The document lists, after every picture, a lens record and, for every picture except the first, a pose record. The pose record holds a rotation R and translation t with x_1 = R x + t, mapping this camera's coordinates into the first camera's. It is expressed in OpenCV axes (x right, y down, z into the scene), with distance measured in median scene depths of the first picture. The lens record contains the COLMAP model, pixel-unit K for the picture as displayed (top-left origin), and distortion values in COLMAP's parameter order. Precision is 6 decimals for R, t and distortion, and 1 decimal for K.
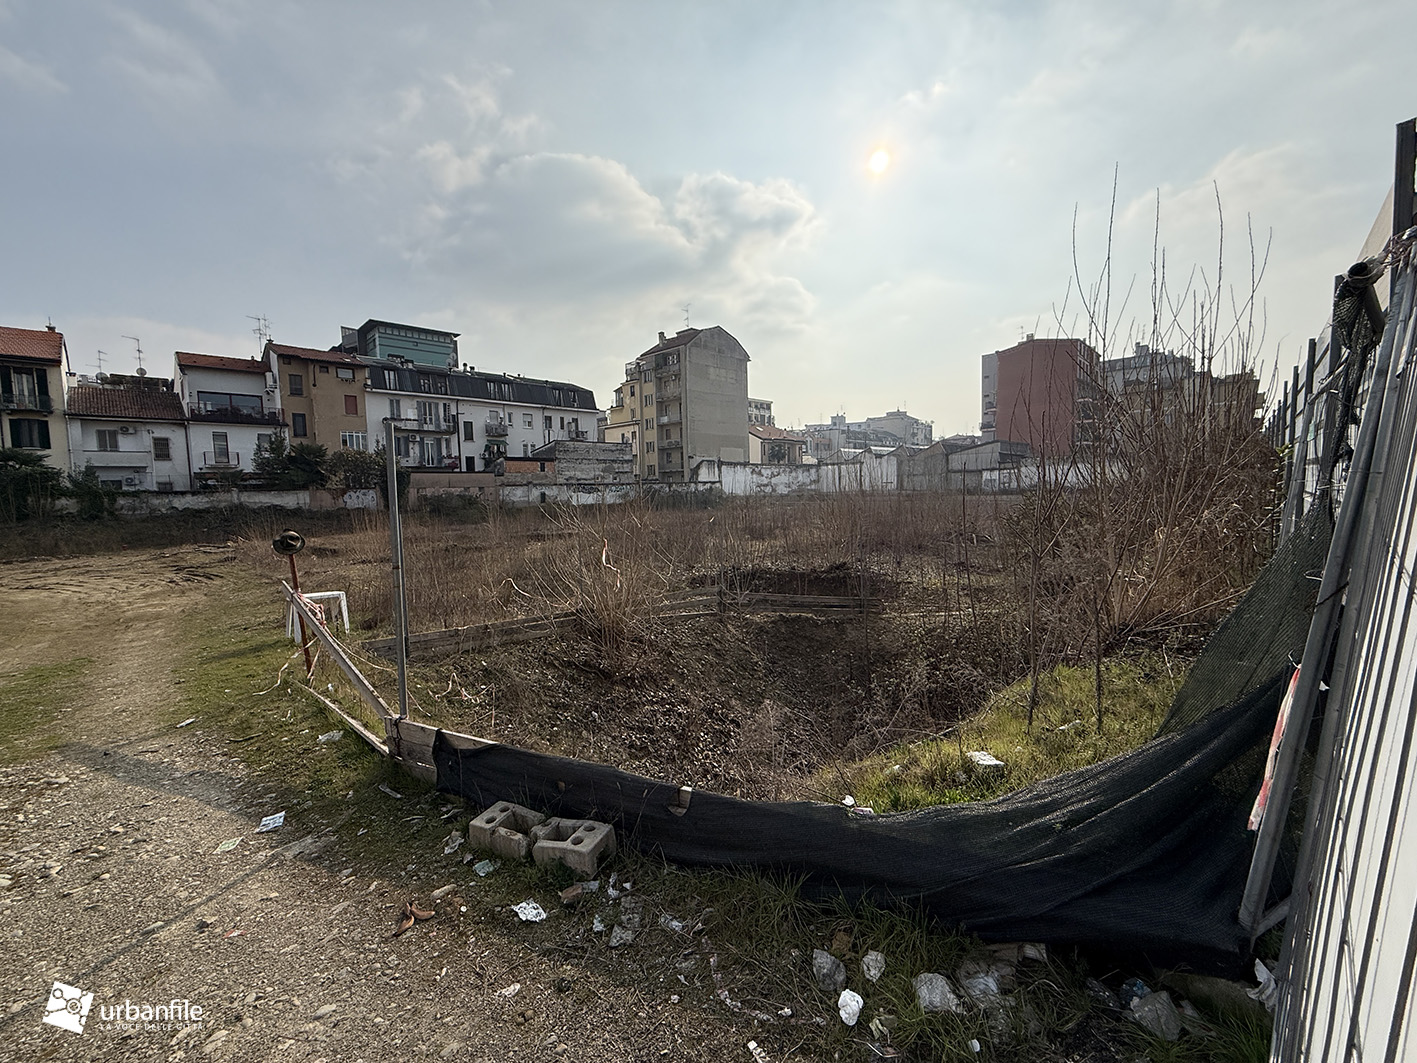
lens RADIAL K [[570.9, 0, 705.9], [0, 570.9, 521.0], [0, 0, 1]] dist [0.000697, 0.000085]
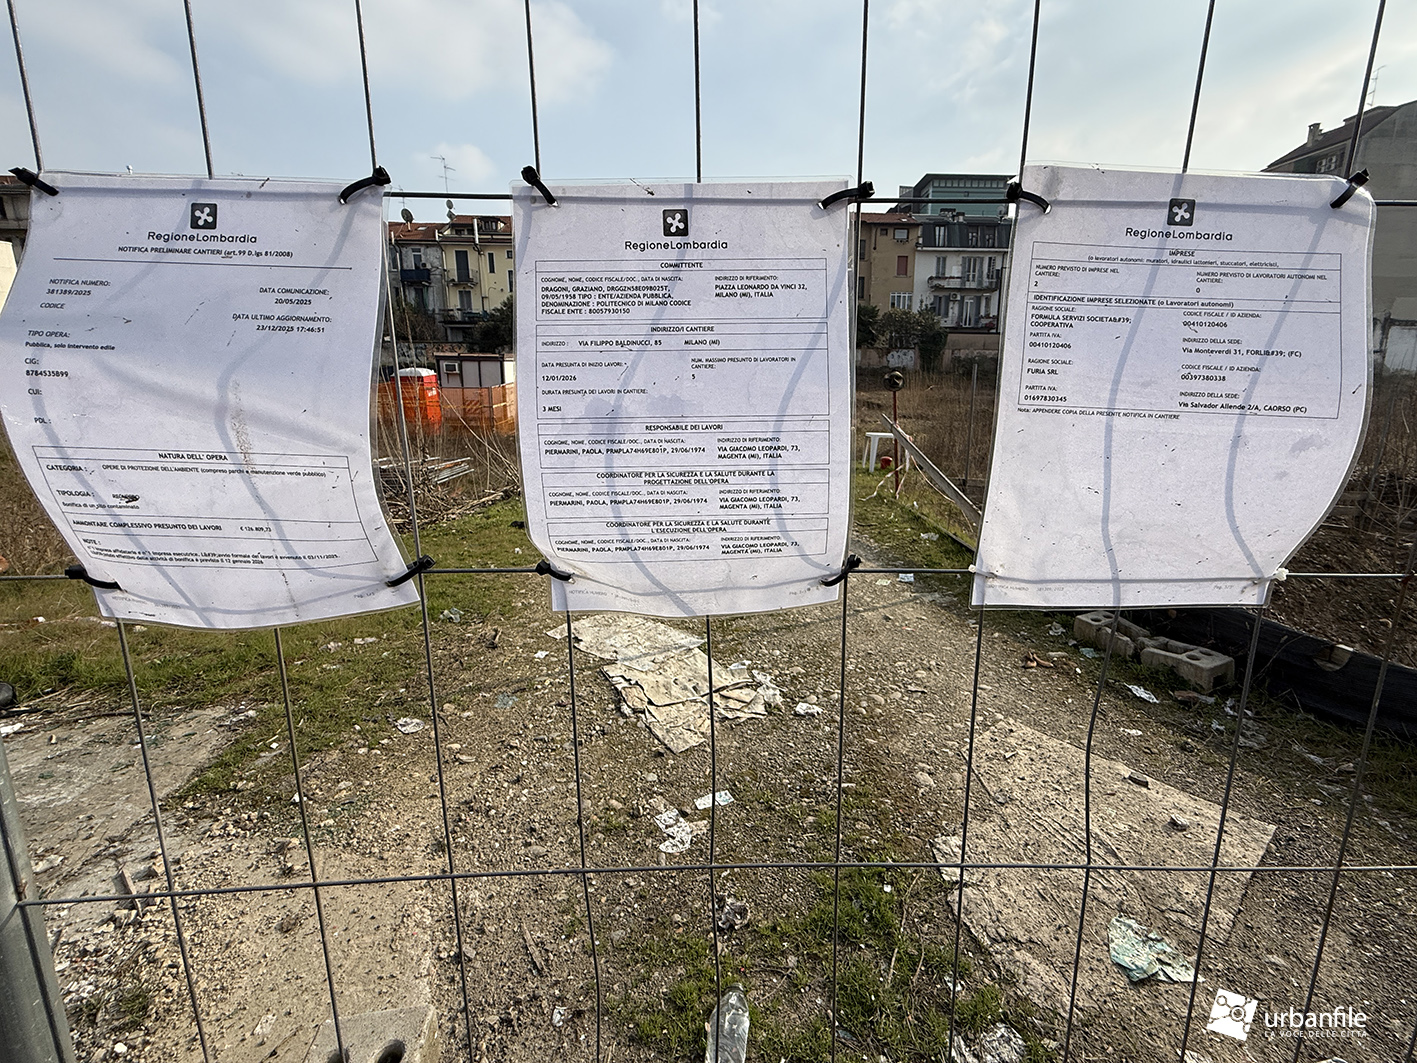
lens RADIAL K [[639.0, 0, 714.4], [0, 639.0, 499.5], [0, 0, 1]] dist [0.000301, 0.000257]
pose [[0.732051, 0.168758, -0.660016, -0.036340], [-0.067279, 0.982005, 0.176465, 0.031451], [0.677919, -0.084777, 0.730232, -0.111971]]
